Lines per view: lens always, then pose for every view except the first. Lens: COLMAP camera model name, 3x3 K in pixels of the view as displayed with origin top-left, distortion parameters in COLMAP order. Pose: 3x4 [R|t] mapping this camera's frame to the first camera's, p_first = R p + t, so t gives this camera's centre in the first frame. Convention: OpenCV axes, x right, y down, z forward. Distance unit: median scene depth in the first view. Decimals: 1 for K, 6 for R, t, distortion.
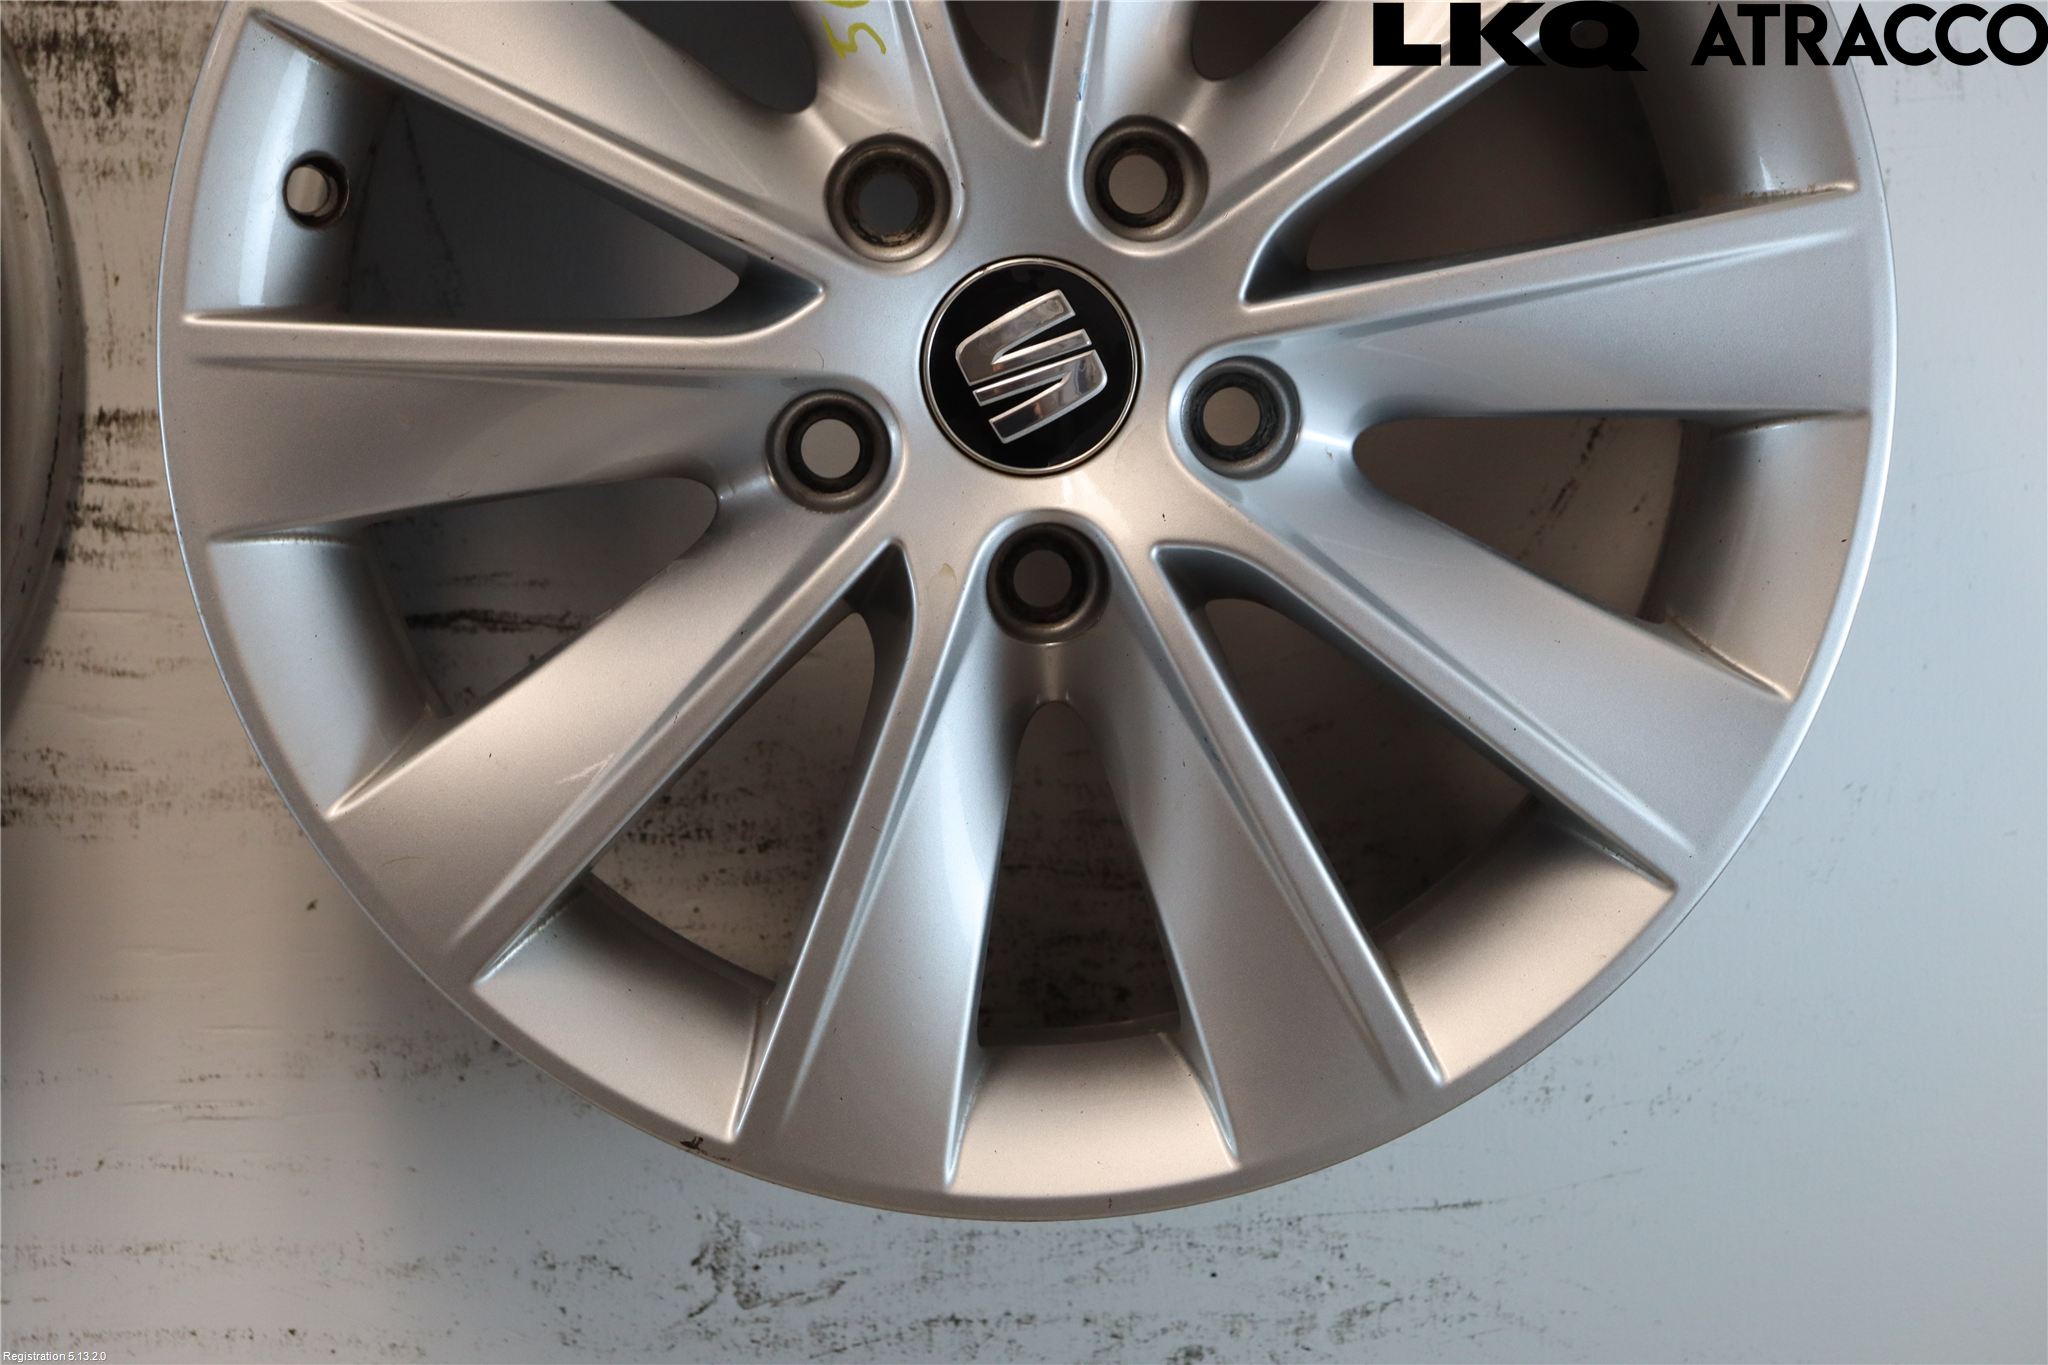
lens RADIAL K [[5094.5, 0, 1016.1], [0, 5094.5, 726.0], [0, 0, 1]] dist [0.450039, 0.000000]
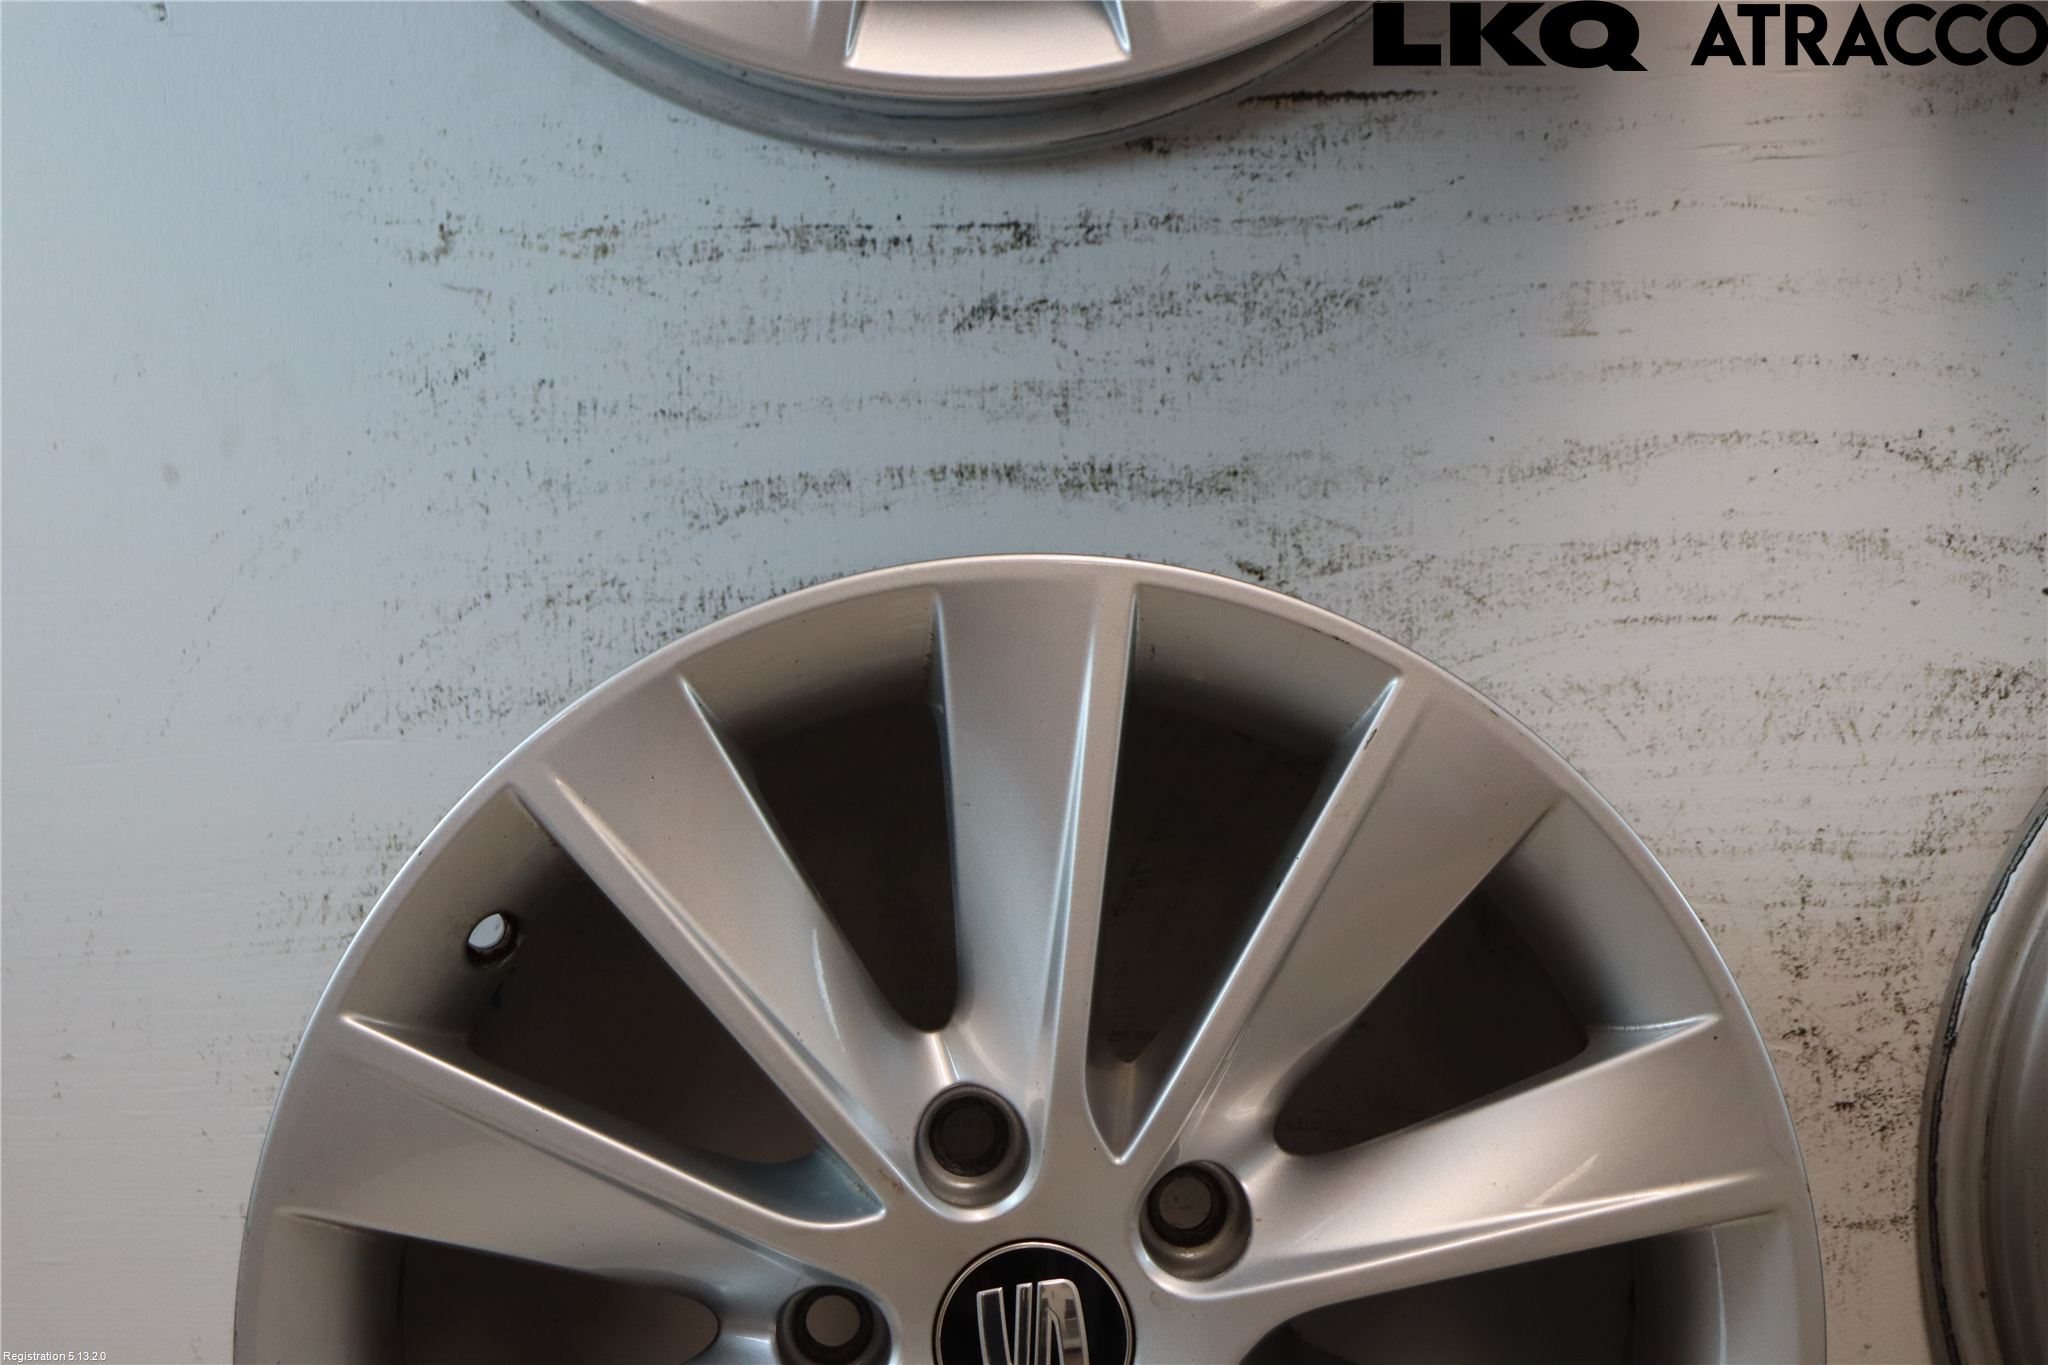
lens RADIAL K [[5094.5, 0, 1016.5], [0, 5094.5, 715.7], [0, 0, 1]] dist [0.450039, 0.000000]
pose [[0.999207, -0.035658, 0.017693, -0.335153], [0.035988, 0.999178, -0.018667, 0.205081], [-0.017013, 0.019289, 0.999669, -0.066939]]
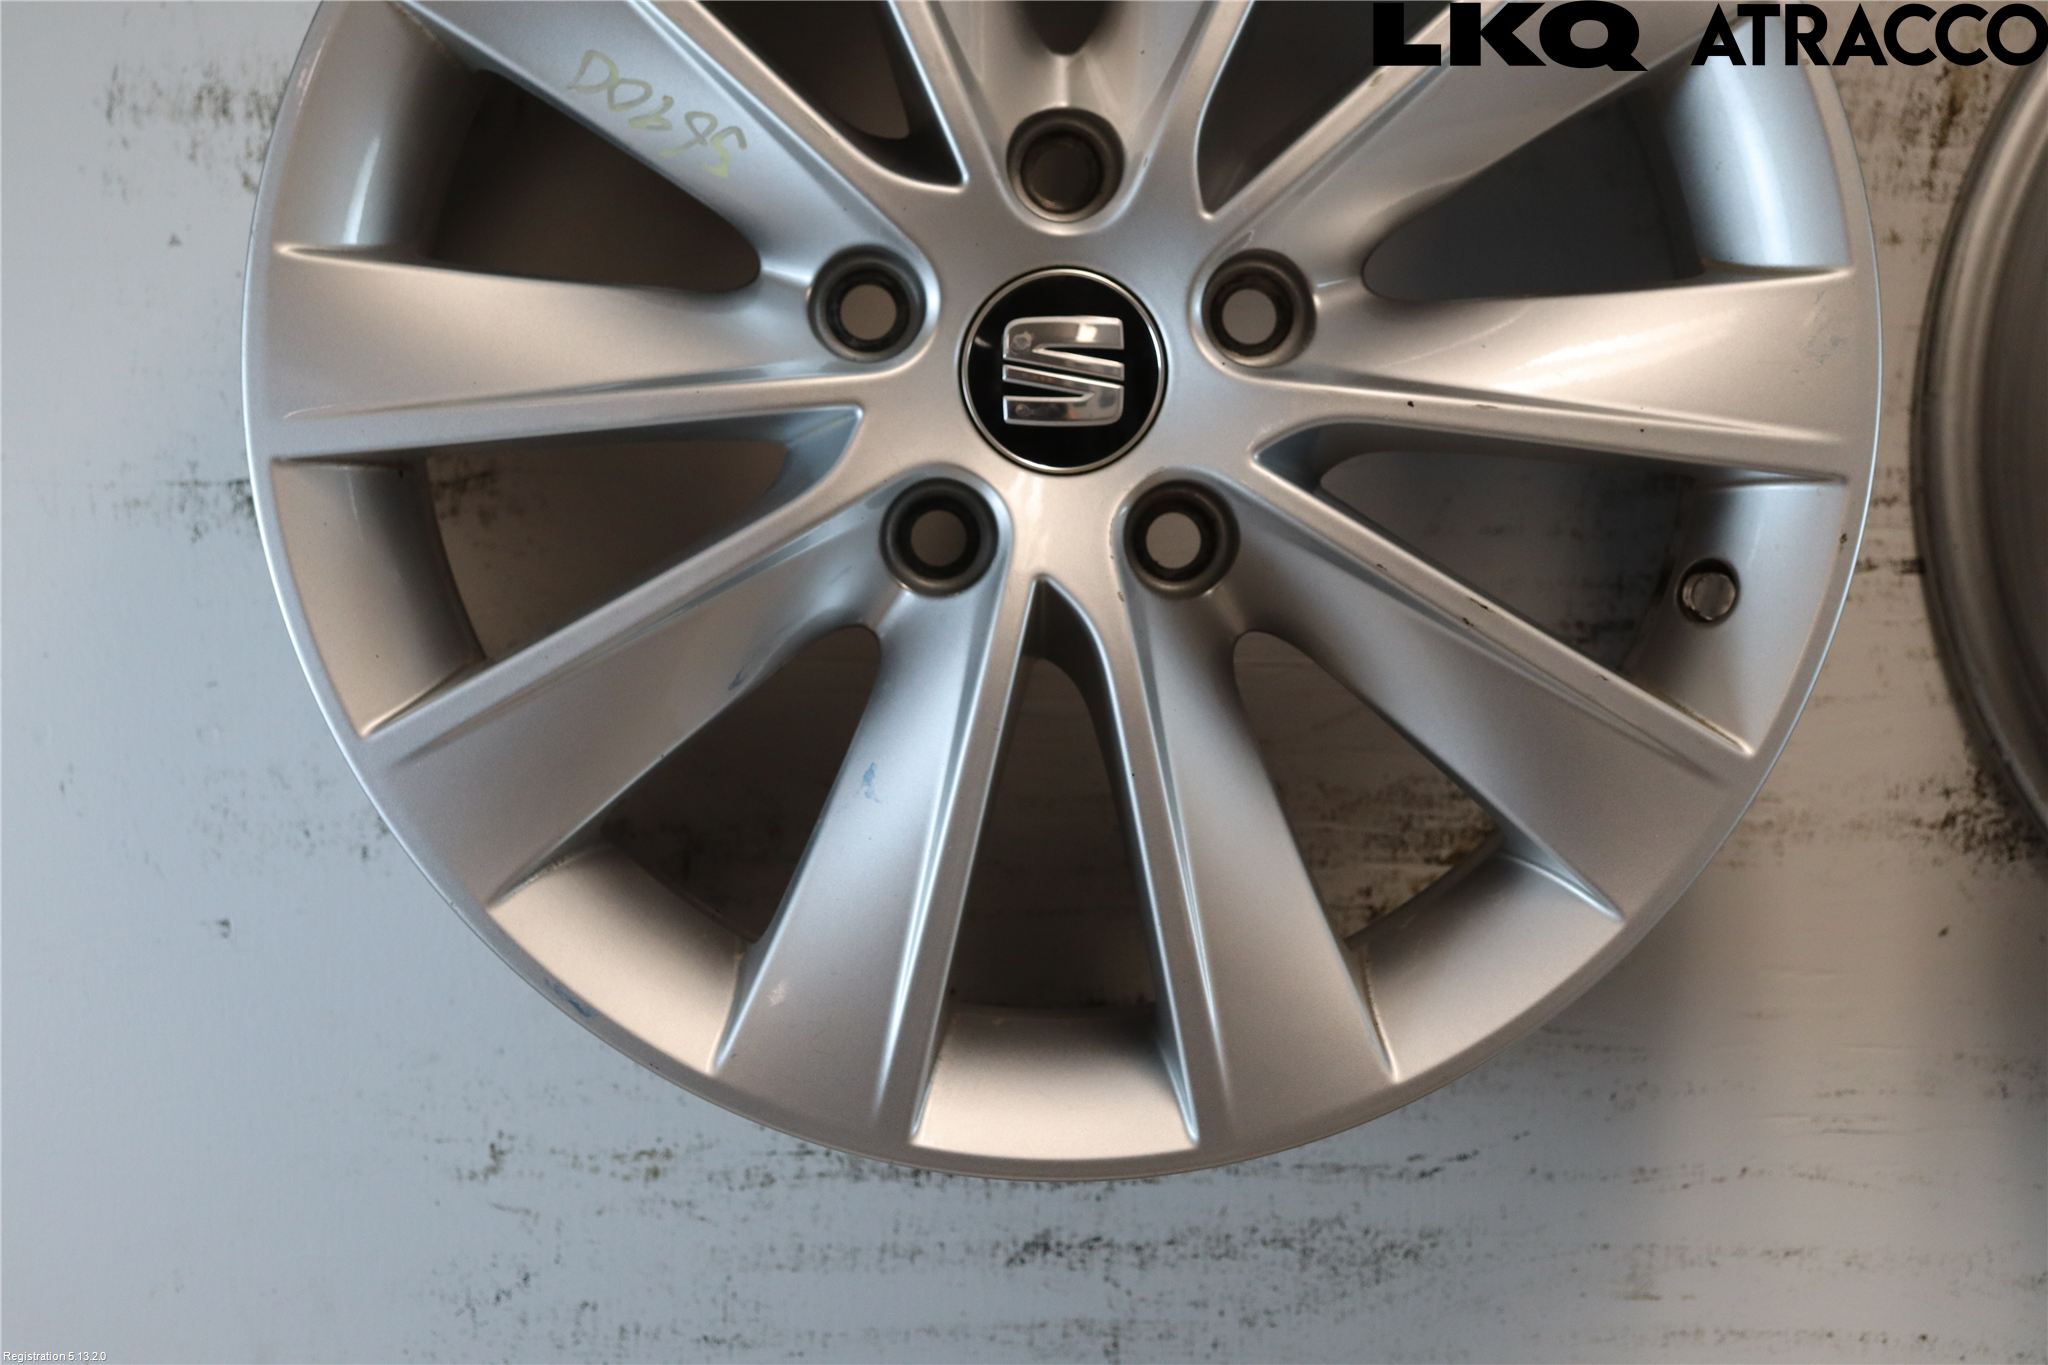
lens RADIAL K [[5094.5, 0, 1020.2], [0, 5094.5, 687.3], [0, 0, 1]] dist [0.450039, 0.000000]
pose [[0.999878, 0.008803, 0.012886, -0.338046], [-0.008489, 0.999671, -0.024218, 0.012095], [-0.013095, 0.024106, 0.999624, -0.057276]]
